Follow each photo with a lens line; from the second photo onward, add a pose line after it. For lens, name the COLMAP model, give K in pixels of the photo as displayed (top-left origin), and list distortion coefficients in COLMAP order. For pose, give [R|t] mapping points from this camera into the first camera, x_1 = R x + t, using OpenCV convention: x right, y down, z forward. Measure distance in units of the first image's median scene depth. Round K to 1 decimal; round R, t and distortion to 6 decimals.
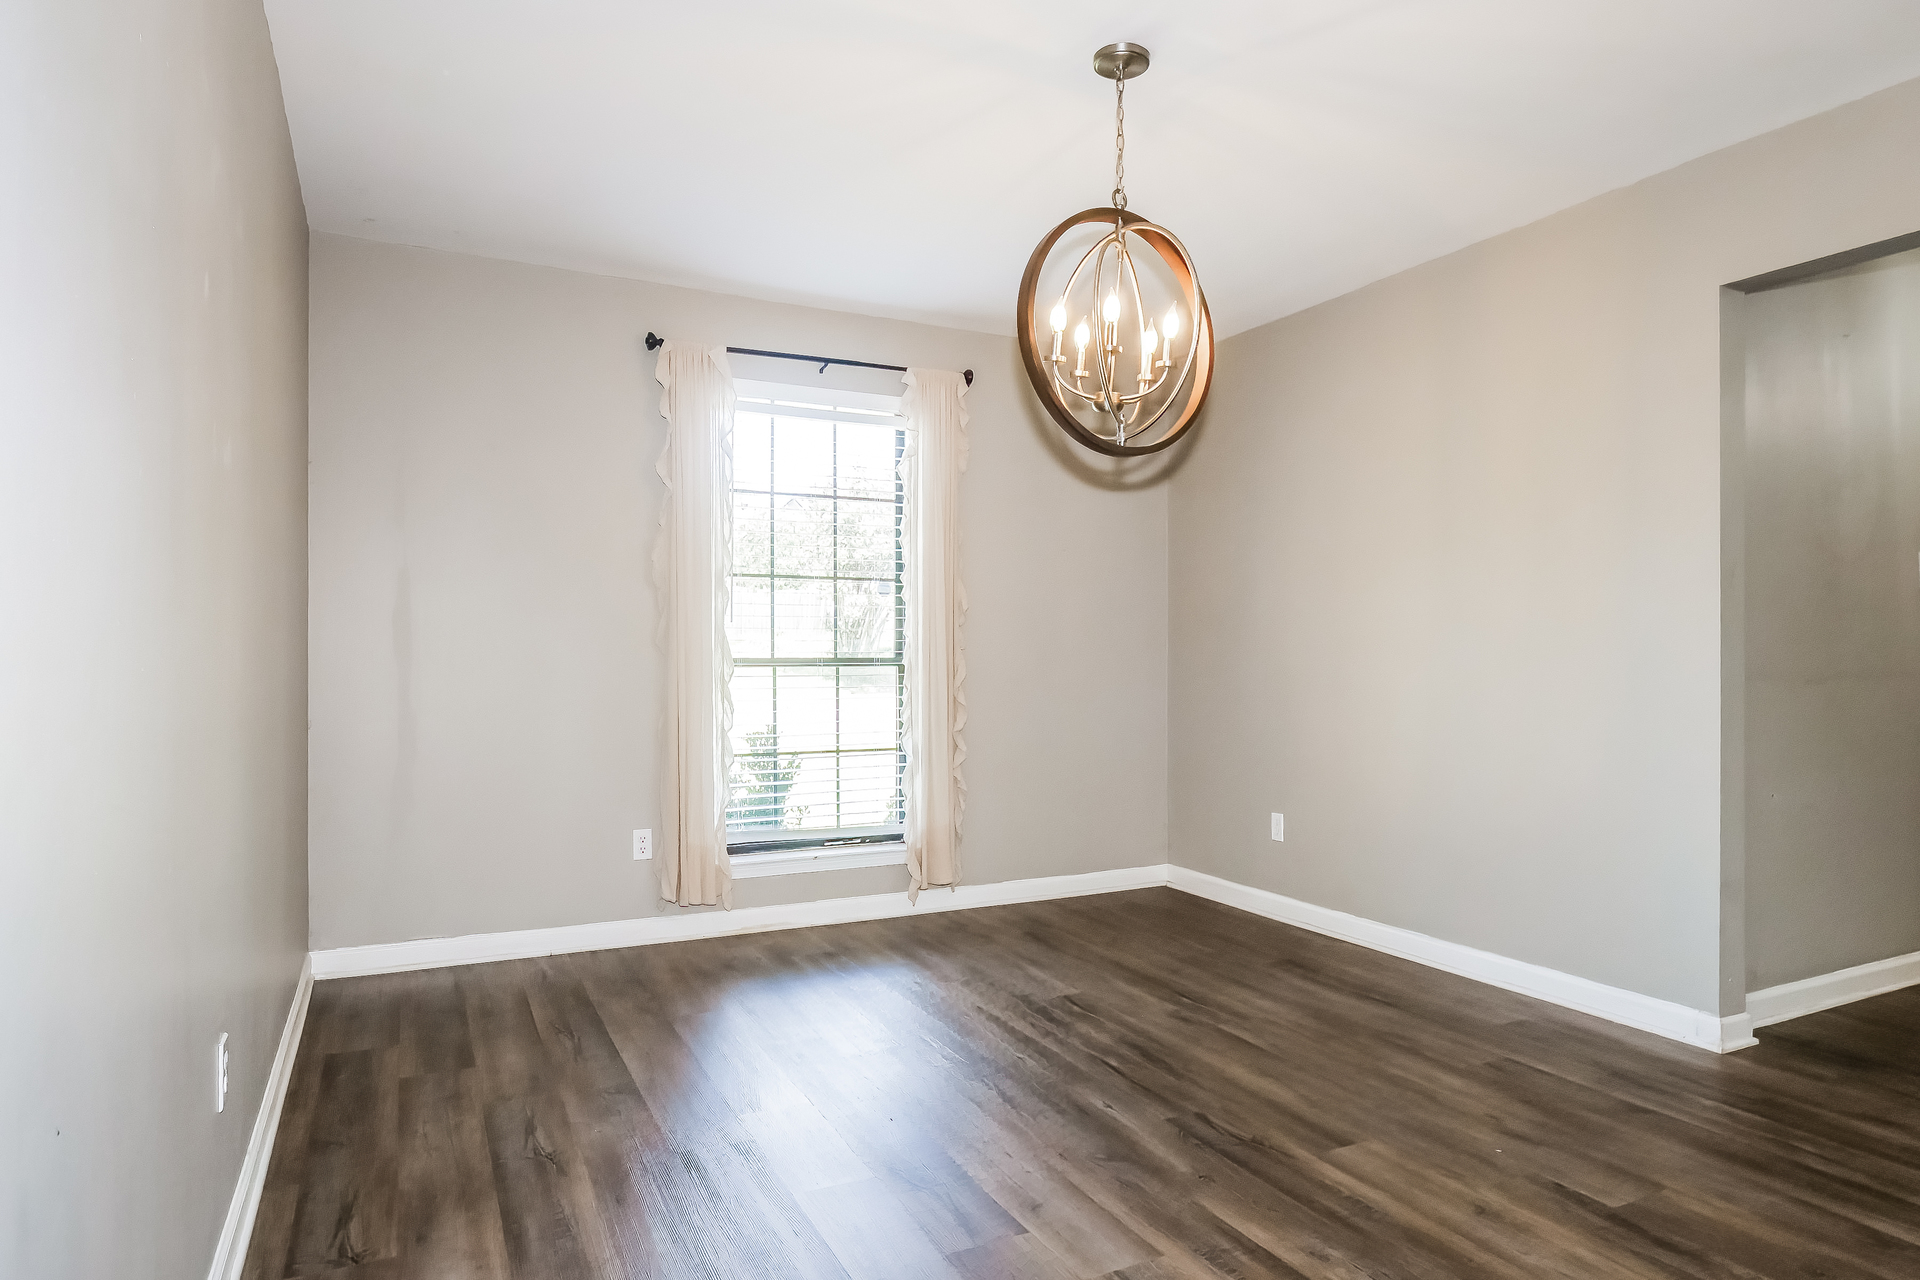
lens RADIAL K [[1138.0, 0, 1029.3], [0, 1138.0, 657.2], [0, 0, 1]] dist [-0.012737, 0.000153]
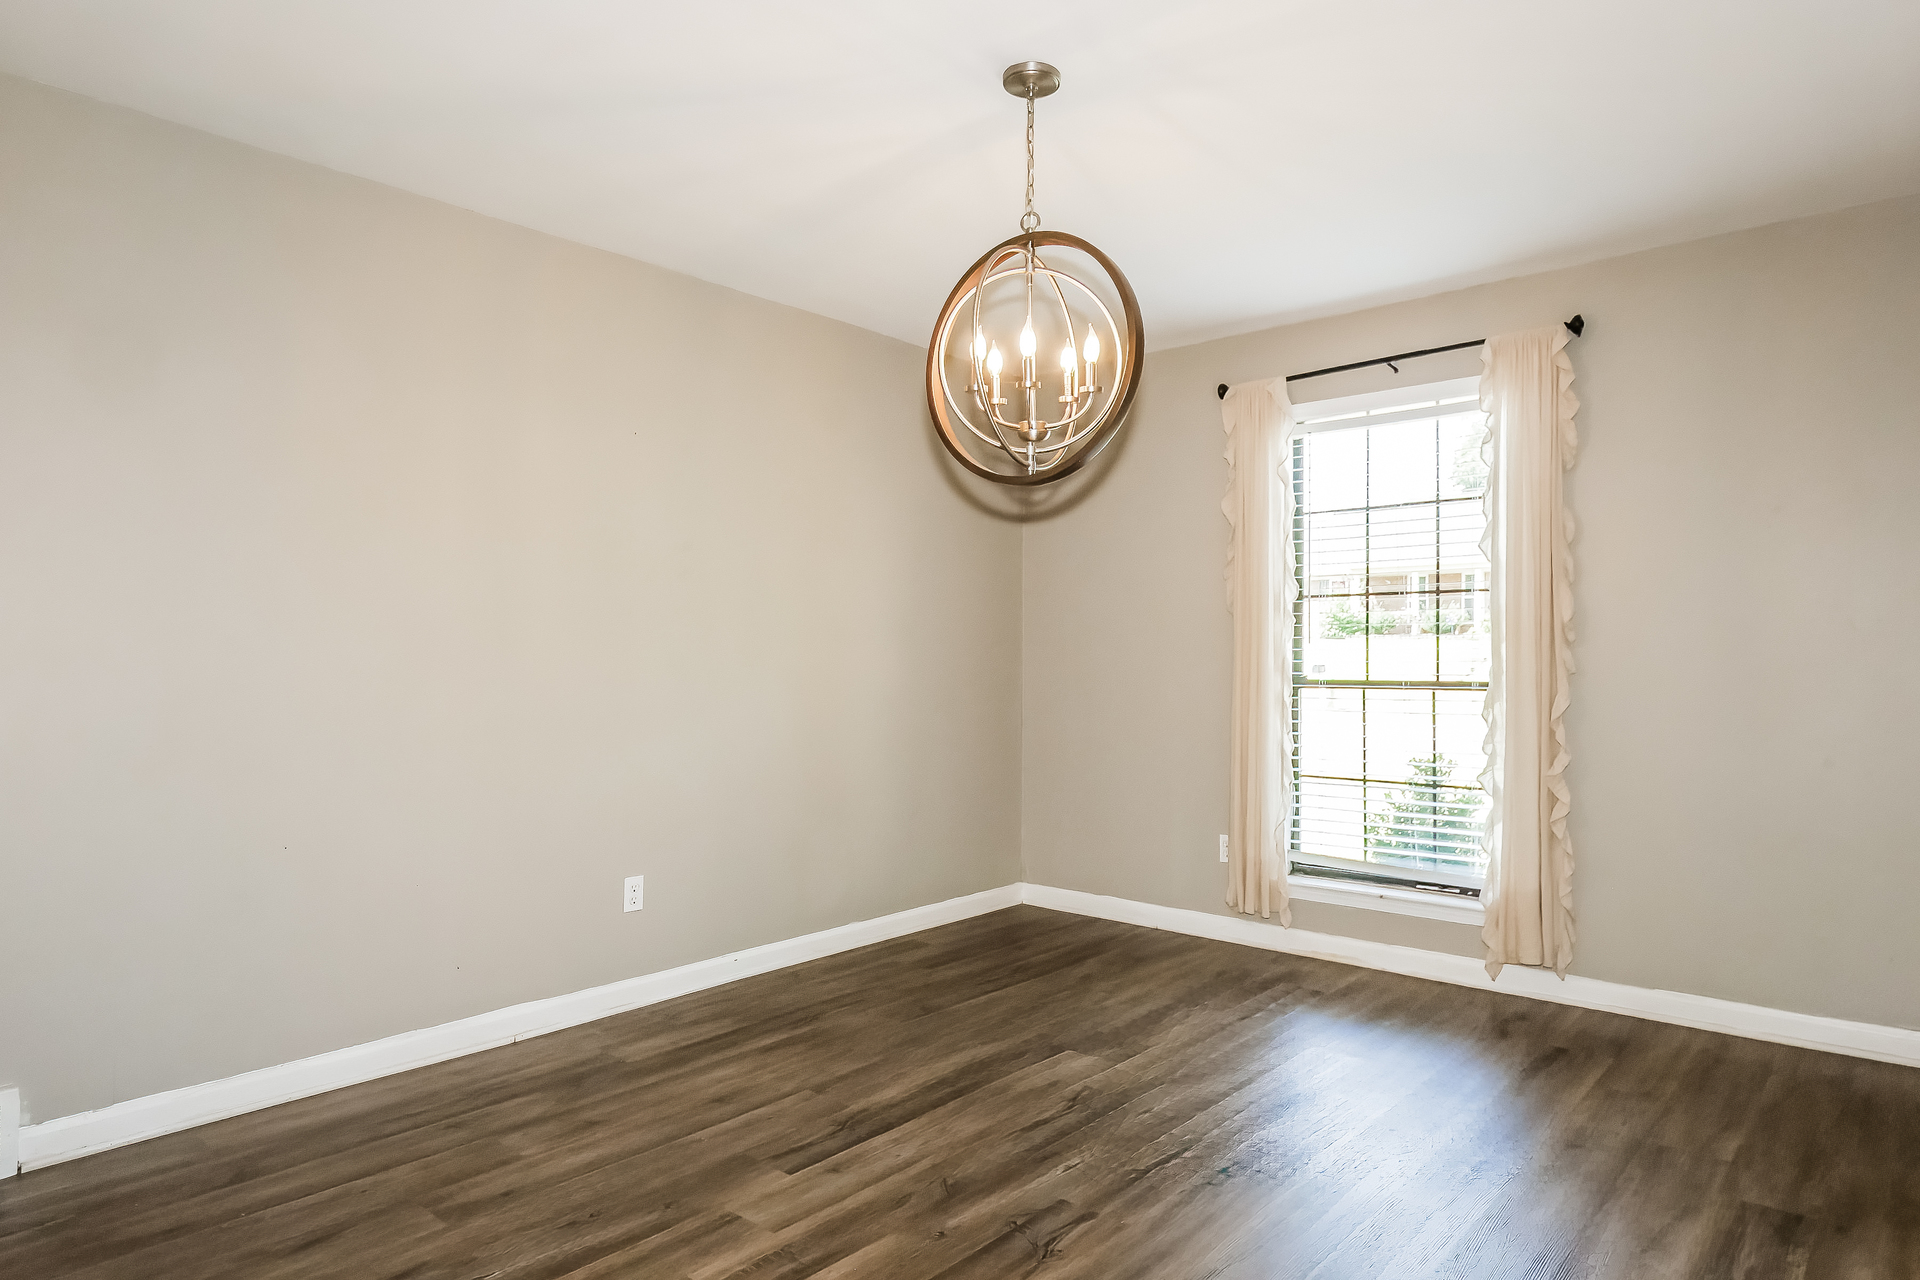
lens RADIAL K [[1138.0, 0, 965.8], [0, 1138.0, 650.6], [0, 0, 1]] dist [-0.012737, 0.000153]
pose [[0.349636, -0.005253, -0.936871, 0.594055], [0.000354, 0.999985, -0.005474, -0.020514], [0.936886, 0.001582, 0.349632, 0.375317]]
